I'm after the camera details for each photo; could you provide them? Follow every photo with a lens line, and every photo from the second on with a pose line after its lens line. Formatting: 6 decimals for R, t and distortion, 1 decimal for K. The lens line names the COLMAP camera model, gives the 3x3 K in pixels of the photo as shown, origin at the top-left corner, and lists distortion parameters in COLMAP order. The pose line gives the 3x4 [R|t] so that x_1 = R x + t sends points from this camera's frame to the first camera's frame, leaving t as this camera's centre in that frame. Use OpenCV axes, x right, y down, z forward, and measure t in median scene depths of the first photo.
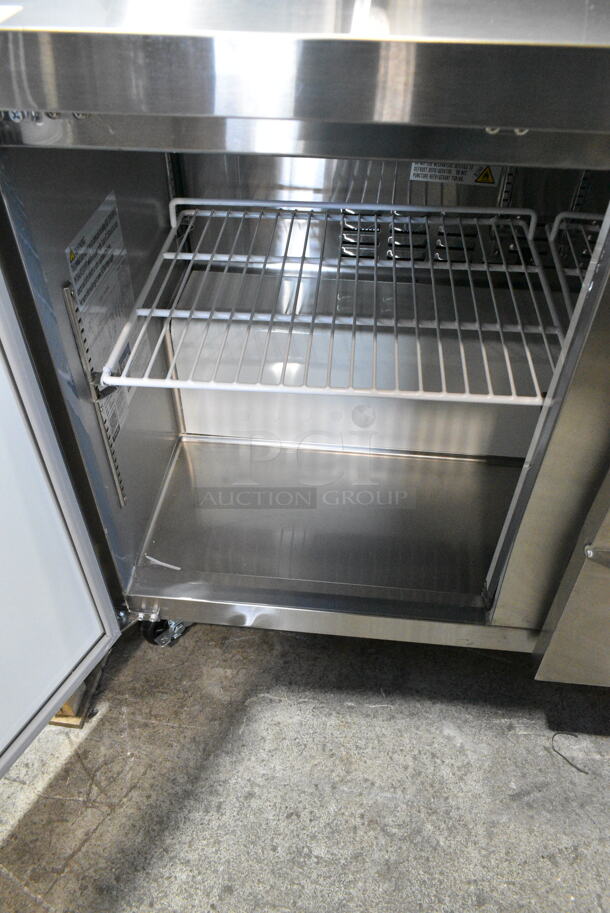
lens RADIAL K [[692.2, 0, 305.0], [0, 692.2, 456.5], [0, 0, 1]] dist [-0.012055, 0.001951]
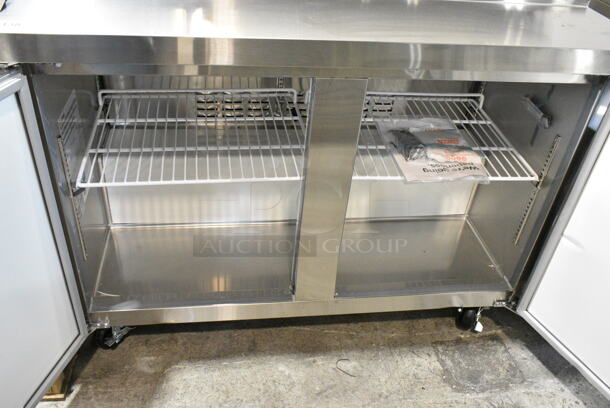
lens RADIAL K [[545.5, 0, 305.0], [0, 545.5, 204.0], [0, 0, 1]] dist [-0.000086, -0.004417]
pose [[0.968897, -0.085909, 0.232074, -0.027890], [0.113160, 0.987824, -0.106765, 0.135685], [-0.220076, 0.129705, 0.966821, -0.464526]]
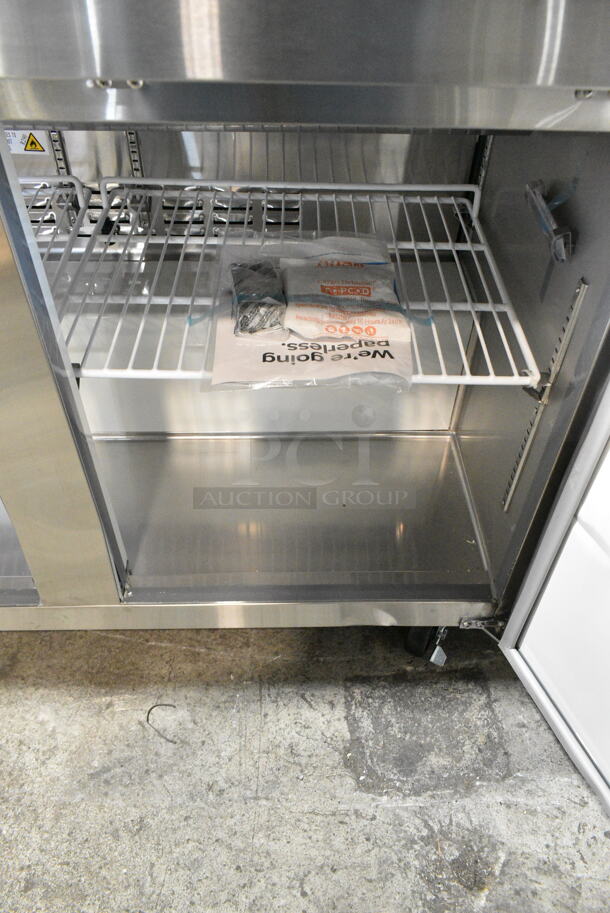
lens RADIAL K [[707.5, 0, 305.0], [0, 707.5, 456.5], [0, 0, 1]] dist [-0.004027, 0.004117]
pose [[0.992102, -0.078948, 0.097471, 0.521383], [0.077106, 0.996768, 0.022535, 0.039199], [-0.098935, -0.014841, 0.994983, -0.026181]]
